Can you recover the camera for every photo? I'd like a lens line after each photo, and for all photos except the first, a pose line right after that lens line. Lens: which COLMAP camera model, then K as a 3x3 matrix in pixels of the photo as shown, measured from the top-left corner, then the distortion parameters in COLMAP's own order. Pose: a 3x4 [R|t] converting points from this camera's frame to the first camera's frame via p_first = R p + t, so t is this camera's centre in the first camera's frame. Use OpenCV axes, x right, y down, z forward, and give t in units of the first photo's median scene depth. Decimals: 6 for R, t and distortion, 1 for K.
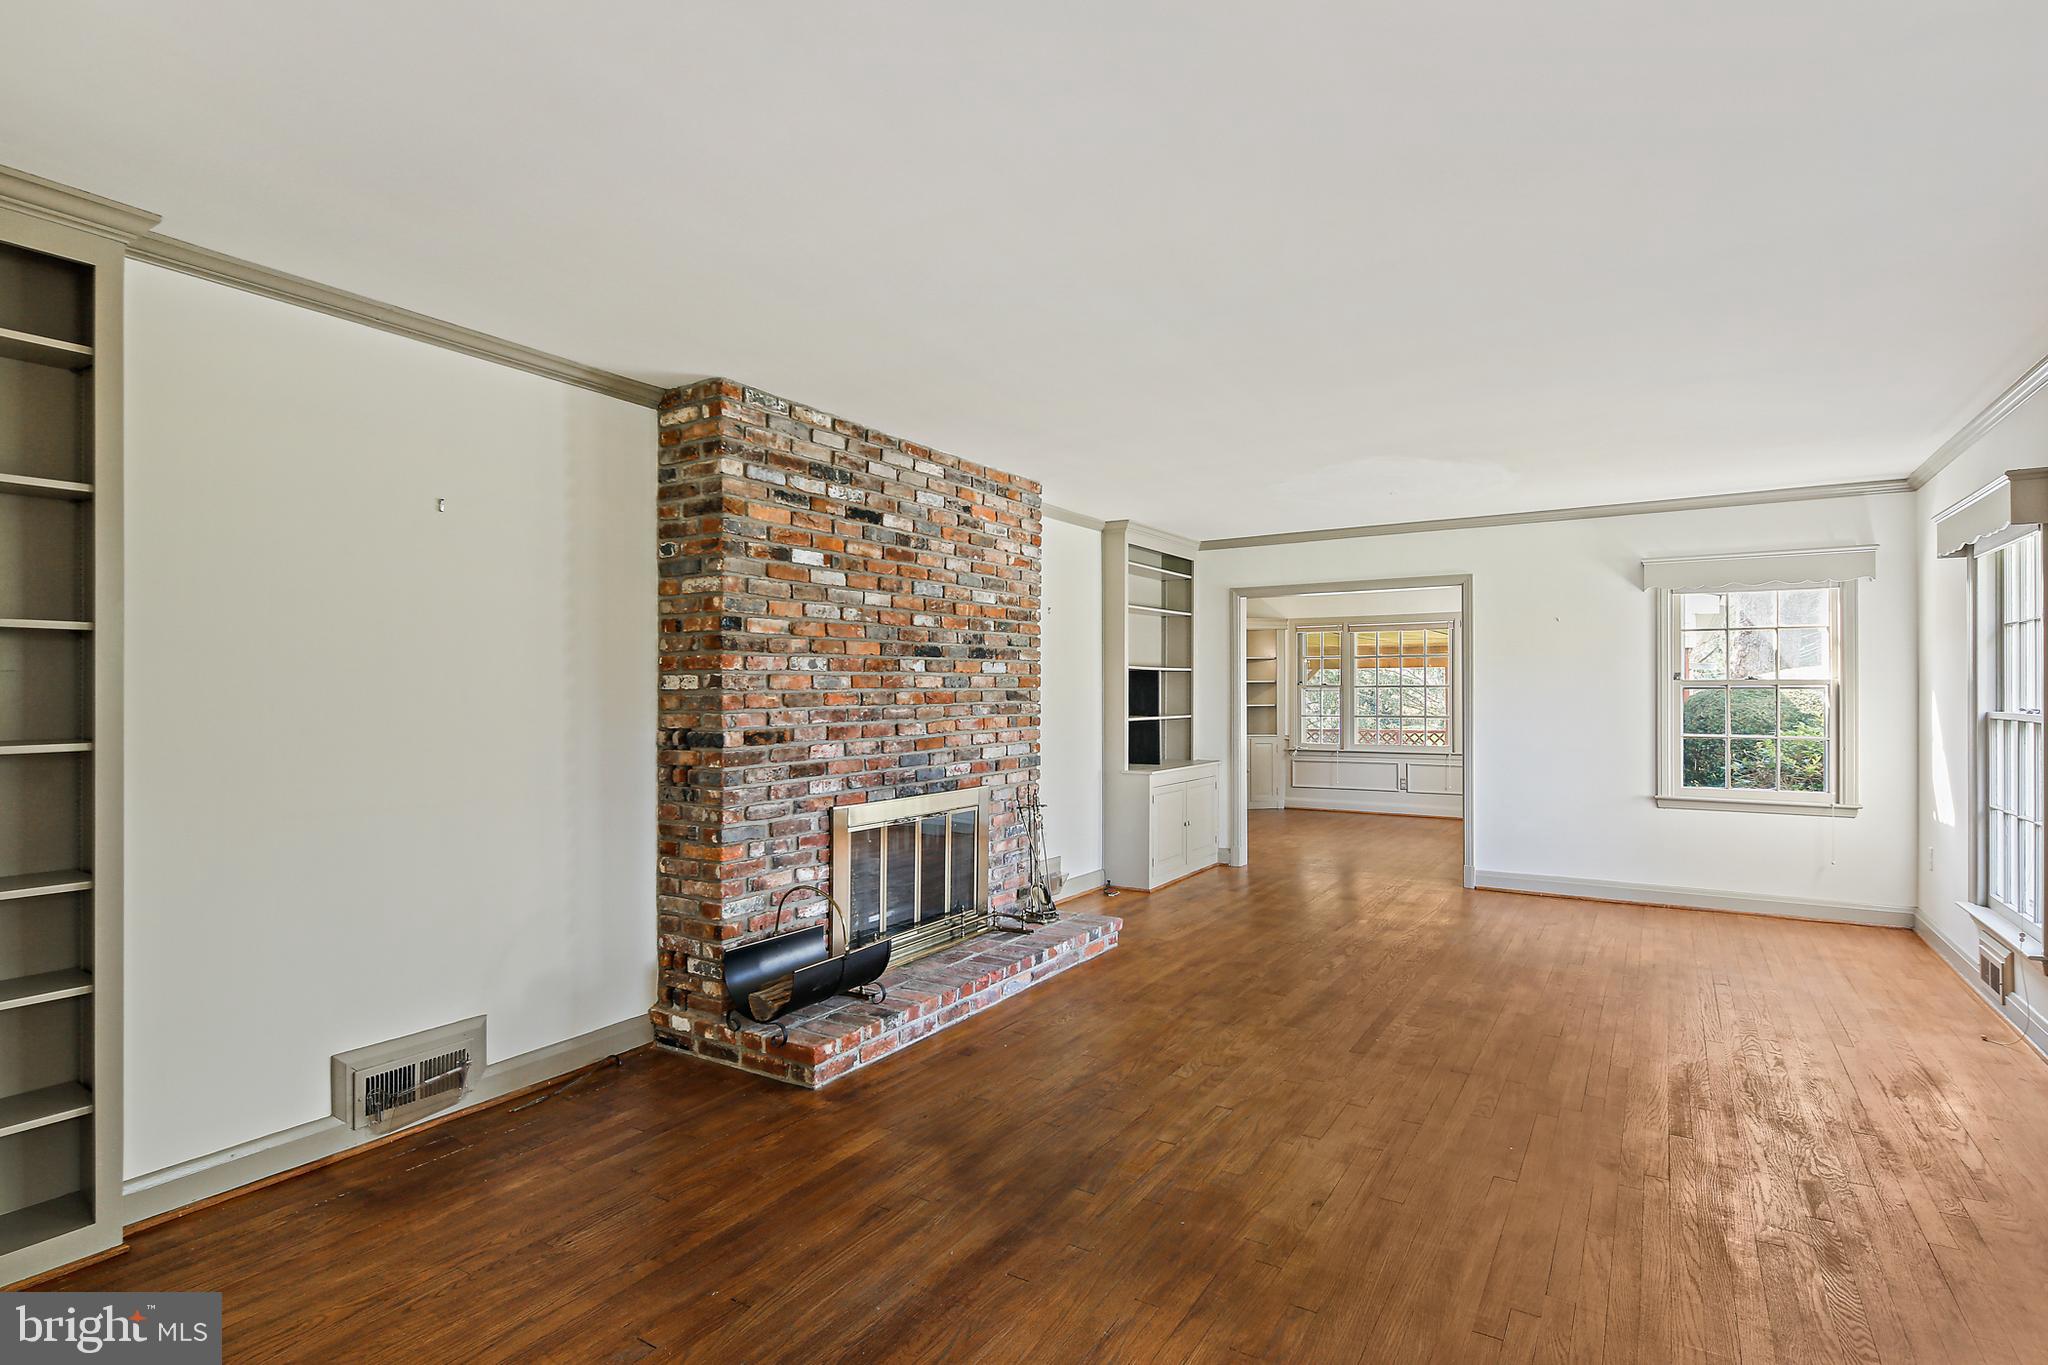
lens RADIAL K [[1021.3, 0, 1023.0], [0, 1021.3, 683.8], [0, 0, 1]] dist [0.002433, -0.001183]
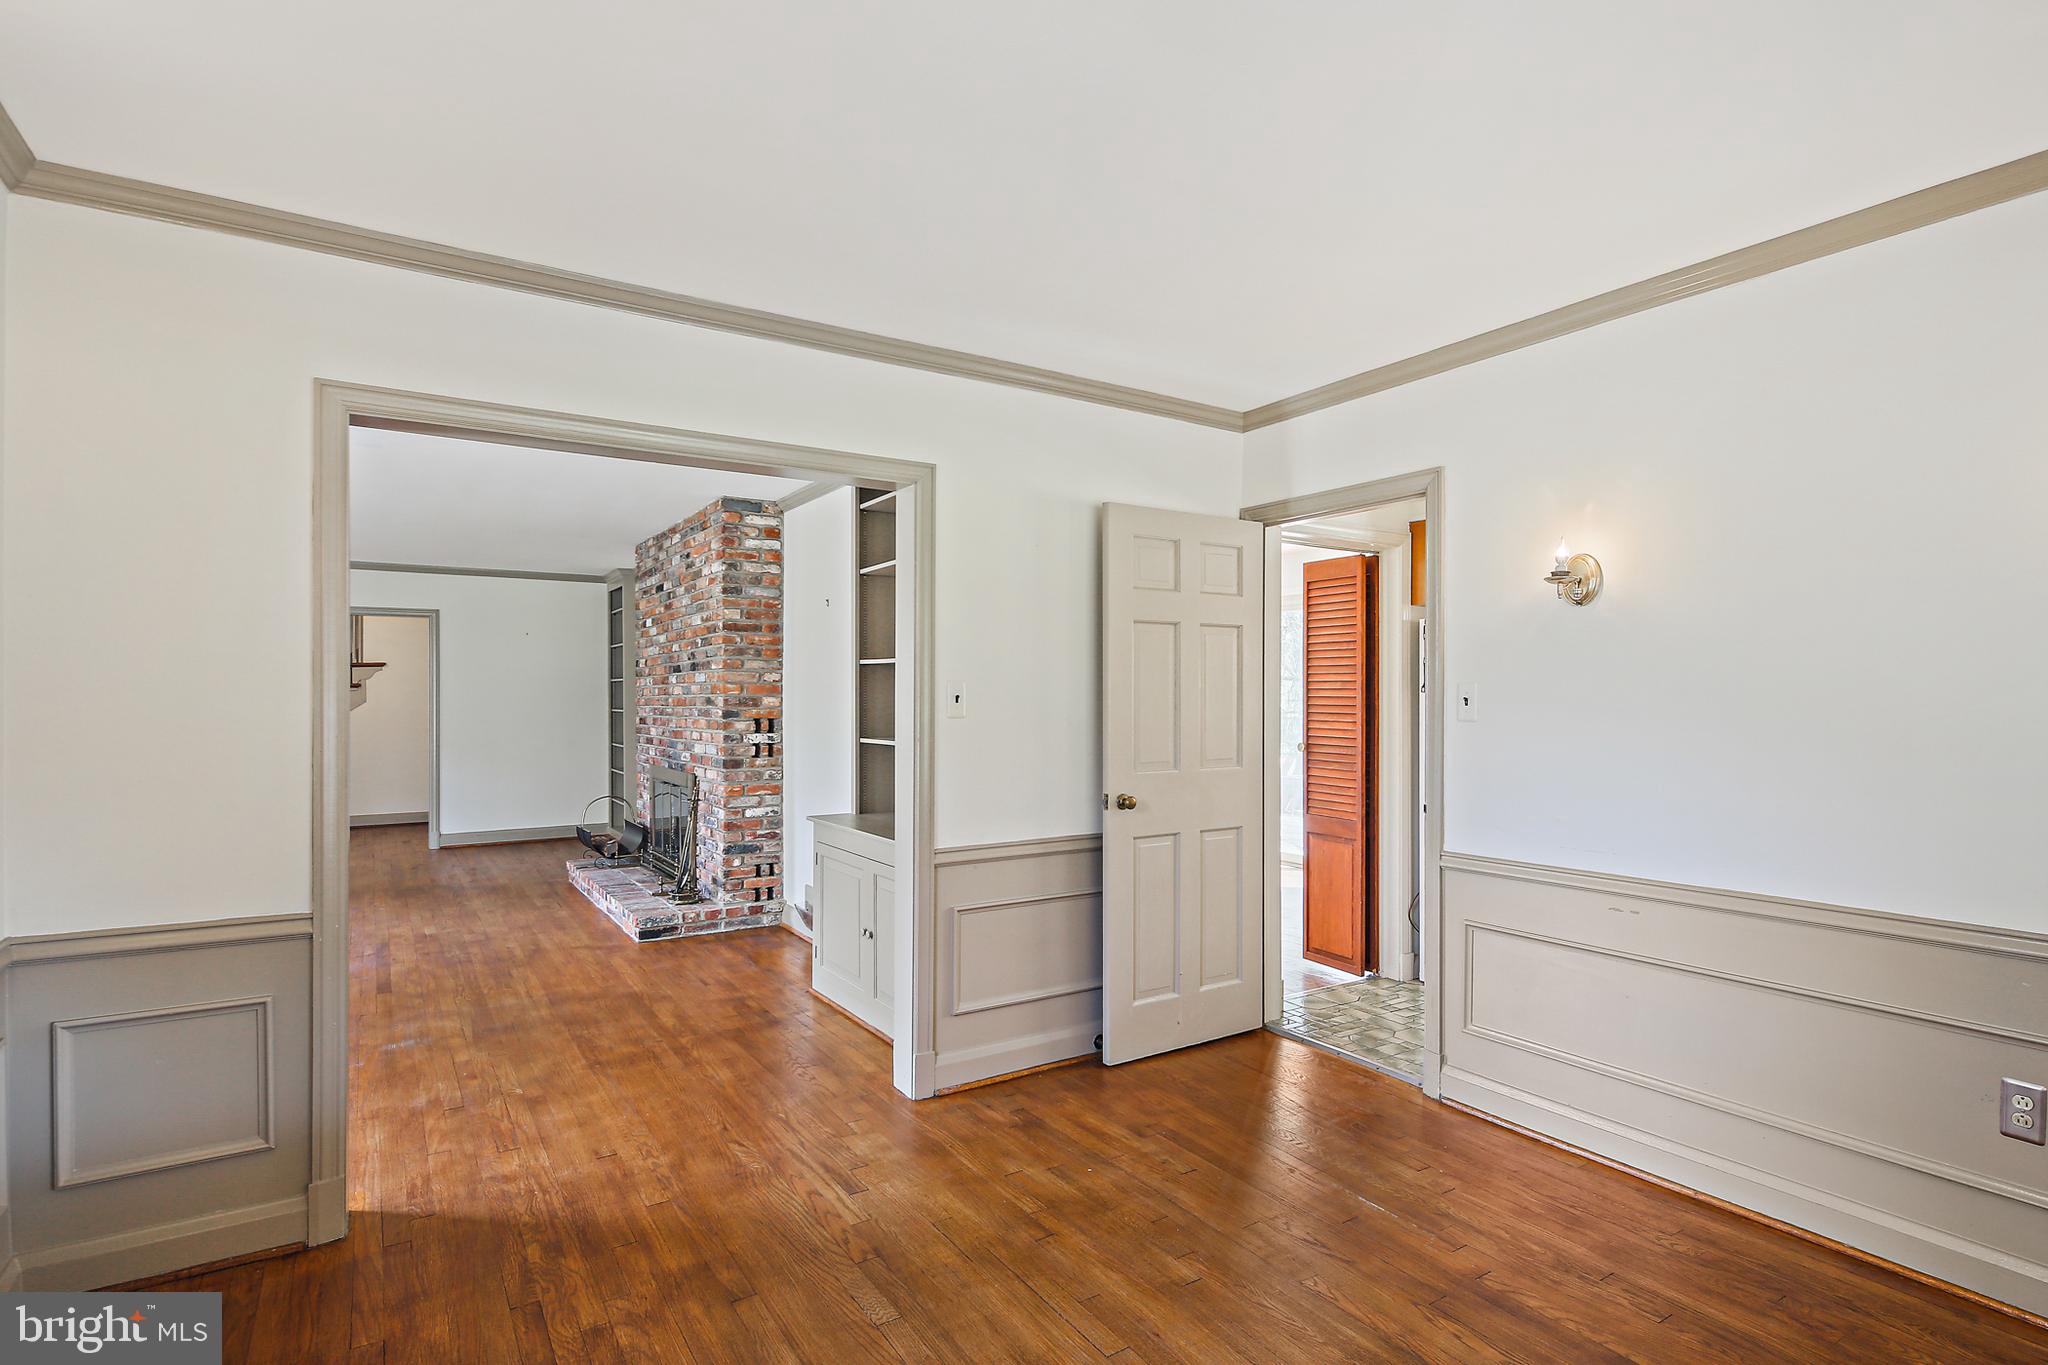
lens RADIAL K [[1021.3, 0, 1021.0], [0, 1021.3, 698.4], [0, 0, 1]] dist [0.002433, -0.001183]
pose [[-0.425398, -0.001360, -0.905005, 1.050690], [0.003109, 0.999991, -0.002965, 0.015816], [0.905001, -0.004075, -0.425390, 2.173173]]
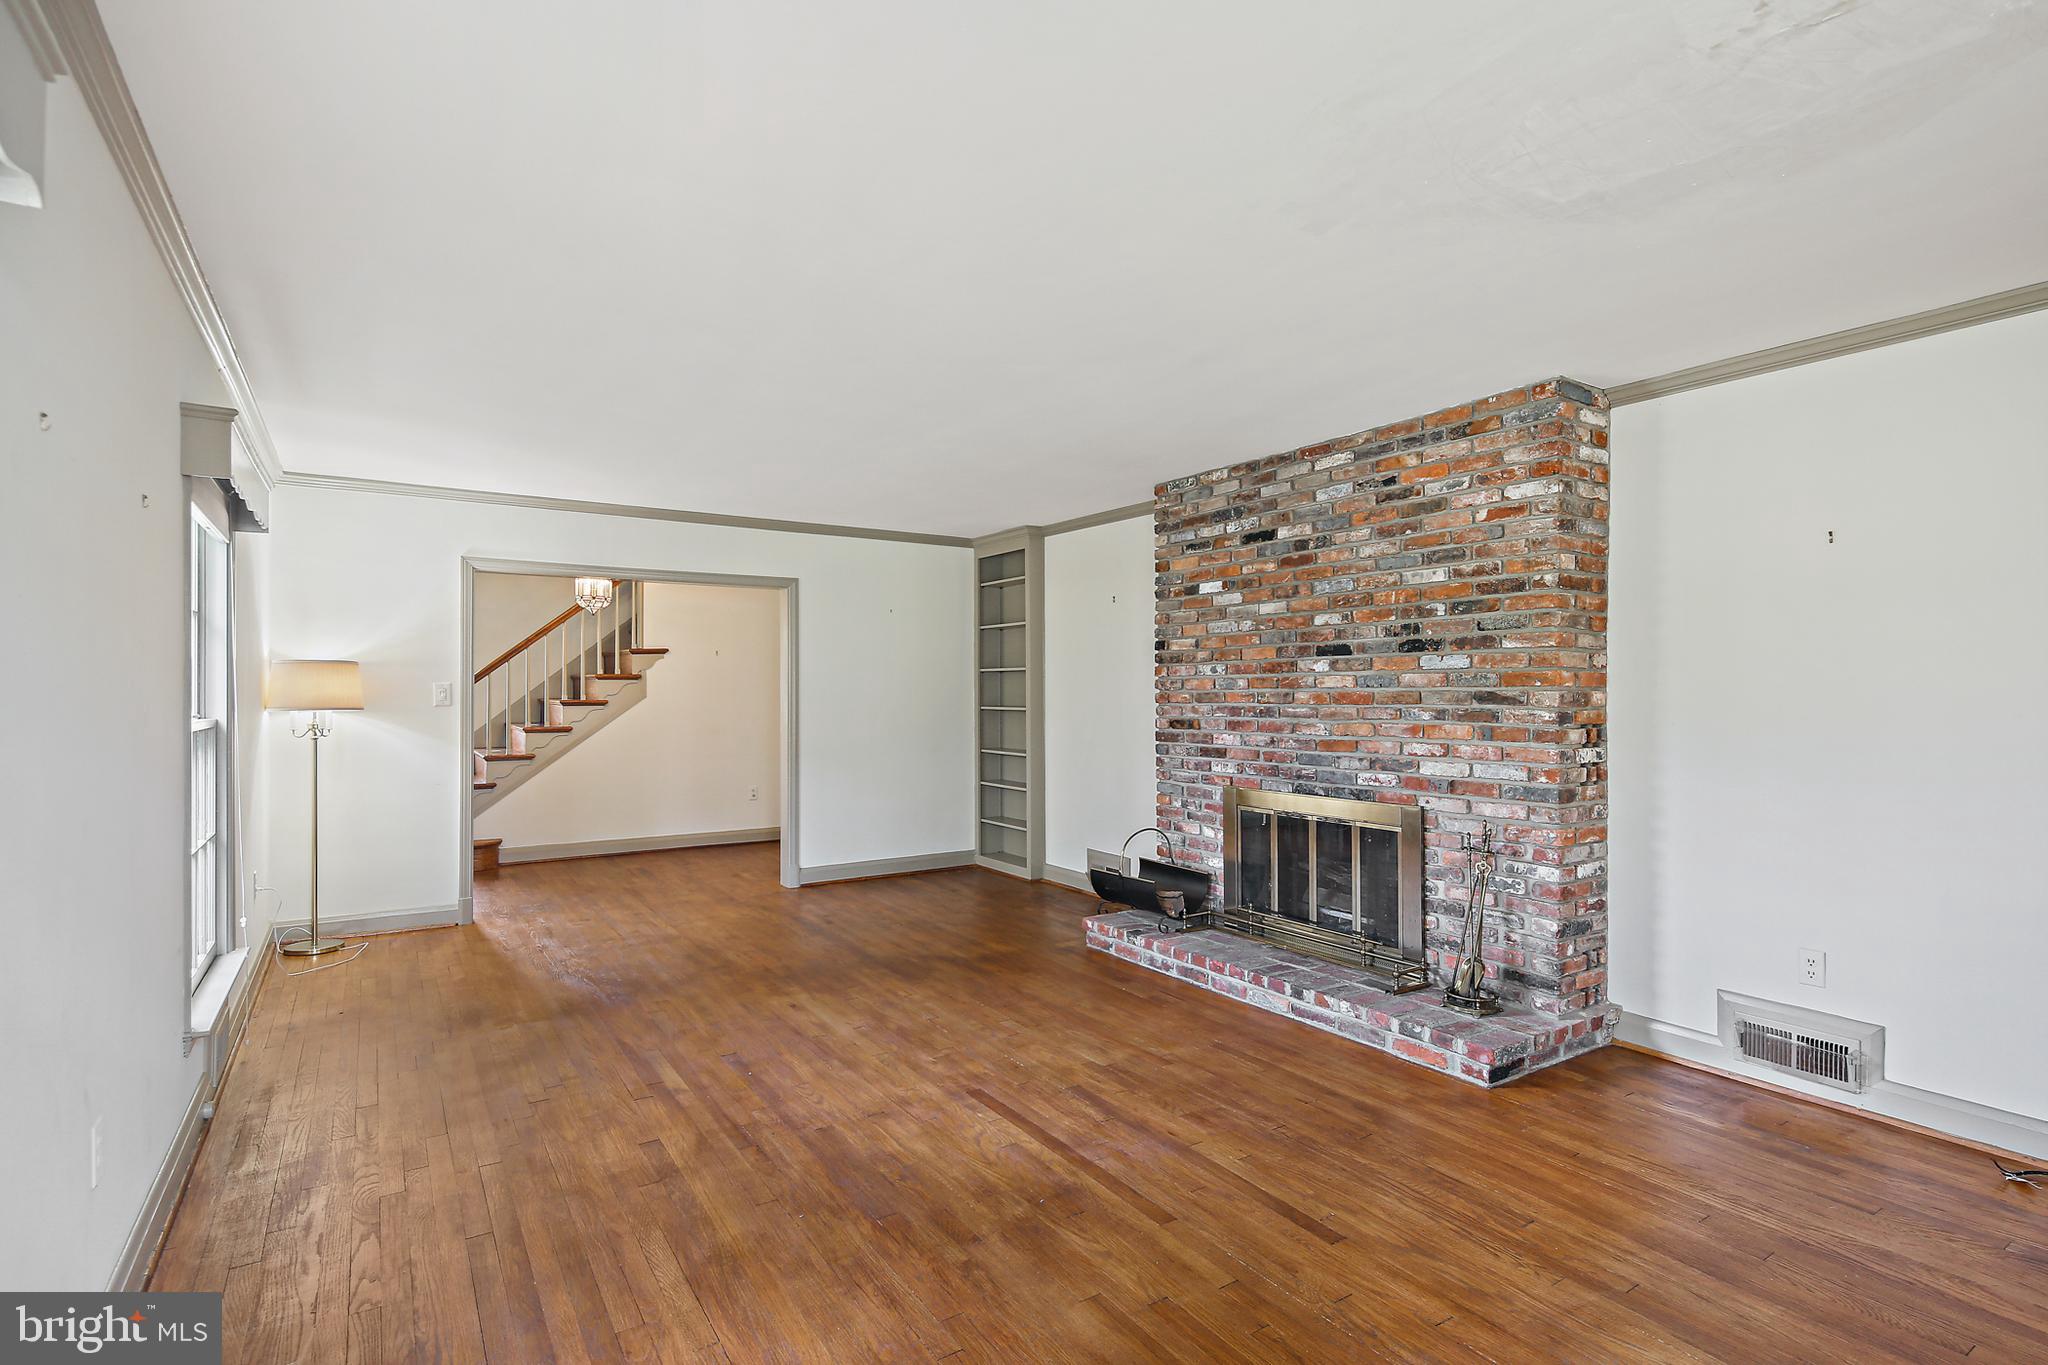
lens RADIAL K [[1021.3, 0, 1023.3], [0, 1021.3, 681.1], [0, 0, 1]] dist [0.002433, -0.001183]
pose [[-0.430190, -0.007440, -0.902708, 0.970457], [0.006133, 0.999919, -0.011164, 0.007085], [0.902717, -0.010339, -0.430110, 1.232278]]
